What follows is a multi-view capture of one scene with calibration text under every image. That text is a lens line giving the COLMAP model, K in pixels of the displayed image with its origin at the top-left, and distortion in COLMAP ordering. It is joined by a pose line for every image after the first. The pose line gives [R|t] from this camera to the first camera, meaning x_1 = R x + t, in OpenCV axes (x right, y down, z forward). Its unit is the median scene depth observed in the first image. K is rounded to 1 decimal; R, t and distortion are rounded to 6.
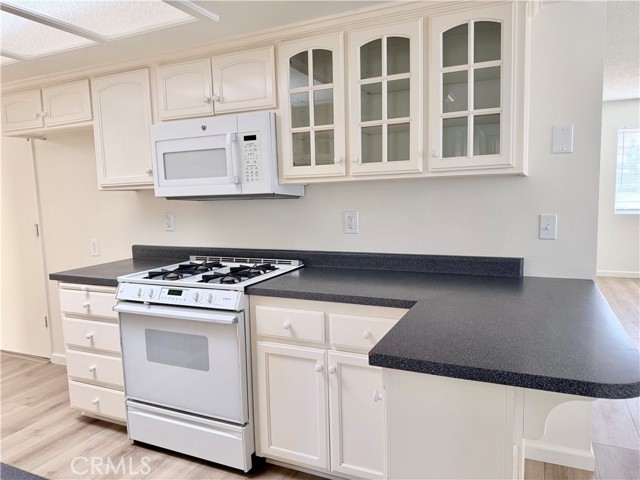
lens RADIAL K [[453.2, 0, 320.7], [0, 453.2, 241.0], [0, 0, 1]] dist [0.045636, -0.051247]
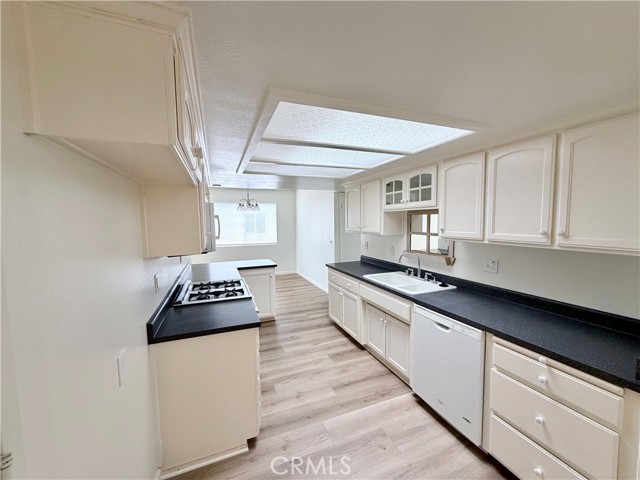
lens RADIAL K [[256.4, 0, 320.5], [0, 256.4, 239.9], [0, 0, 1]] dist [0.001858, 0.000778]
pose [[-0.726991, -0.012577, 0.686532, -1.330018], [0.113934, 0.983763, 0.138671, -0.227268], [-0.677129, 0.179032, -0.713754, 1.536581]]
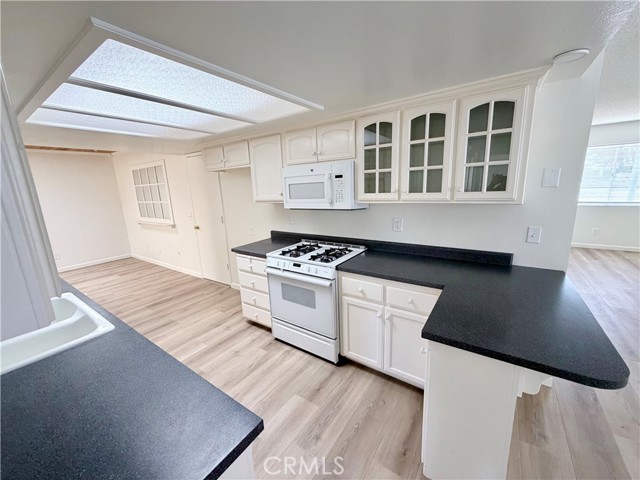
lens RADIAL K [[256.4, 0, 319.0], [0, 256.4, 238.9], [0, 0, 1]] dist [0.001858, 0.000778]
pose [[0.984549, 0.024441, -0.173395, -0.058574], [-0.005524, 0.994053, 0.108753, -0.100885], [0.175022, -0.106115, 0.978829, 0.027685]]
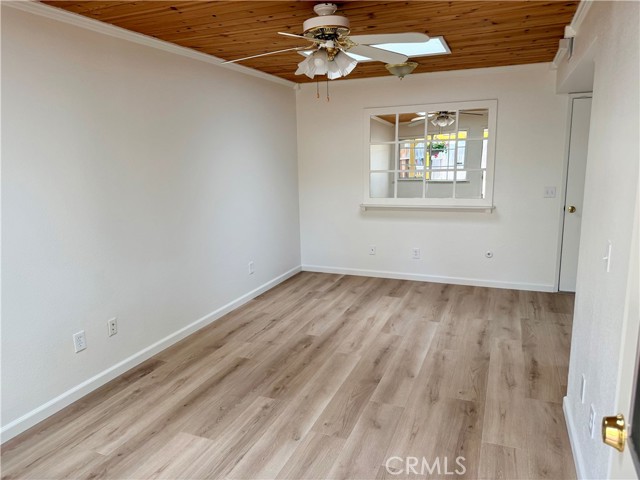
lens RADIAL K [[453.2, 0, 319.8], [0, 453.2, 240.0], [0, 0, 1]] dist [0.045636, -0.051247]
pose [[0.999181, 0.005388, 0.040101, -2.526644], [-0.008283, 0.997342, 0.072388, 0.027559], [-0.039604, -0.072661, 0.996570, -0.318152]]
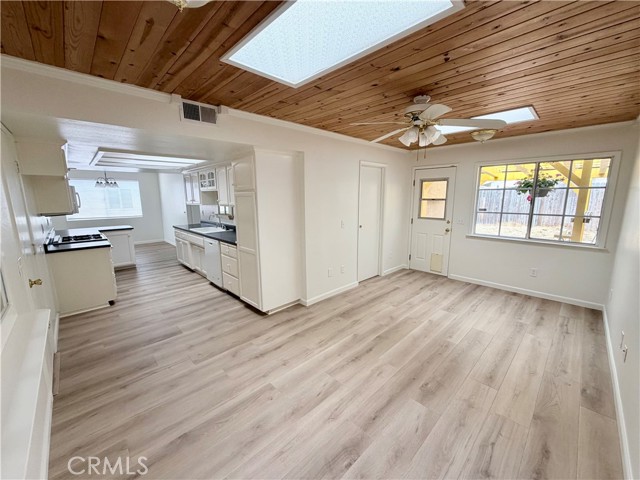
lens RADIAL K [[256.4, 0, 320.9], [0, 256.4, 239.3], [0, 0, 1]] dist [0.001858, 0.000778]
pose [[-0.932017, -0.024628, 0.361577, -2.474347], [0.076419, 0.961901, 0.262501, -0.257017], [-0.354266, 0.272286, -0.894626, 2.114726]]
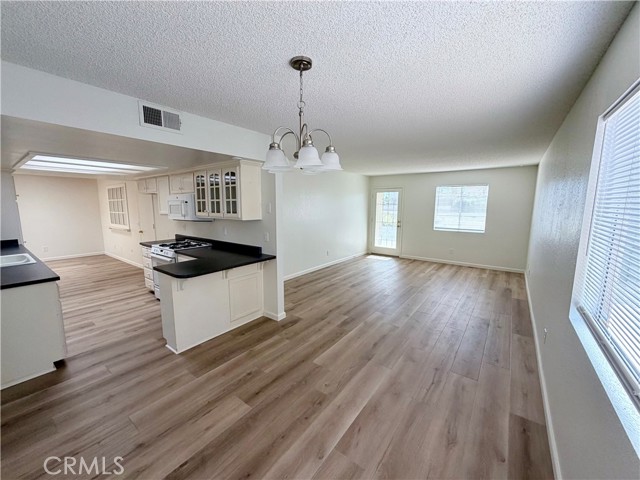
lens RADIAL K [[256.4, 0, 319.8], [0, 256.4, 238.1], [0, 0, 1]] dist [0.001858, 0.000778]
pose [[0.978192, 0.058028, -0.199432, 1.092007], [-0.052838, 0.998114, 0.031254, -0.089106], [0.200870, -0.020035, 0.979413, -0.521805]]
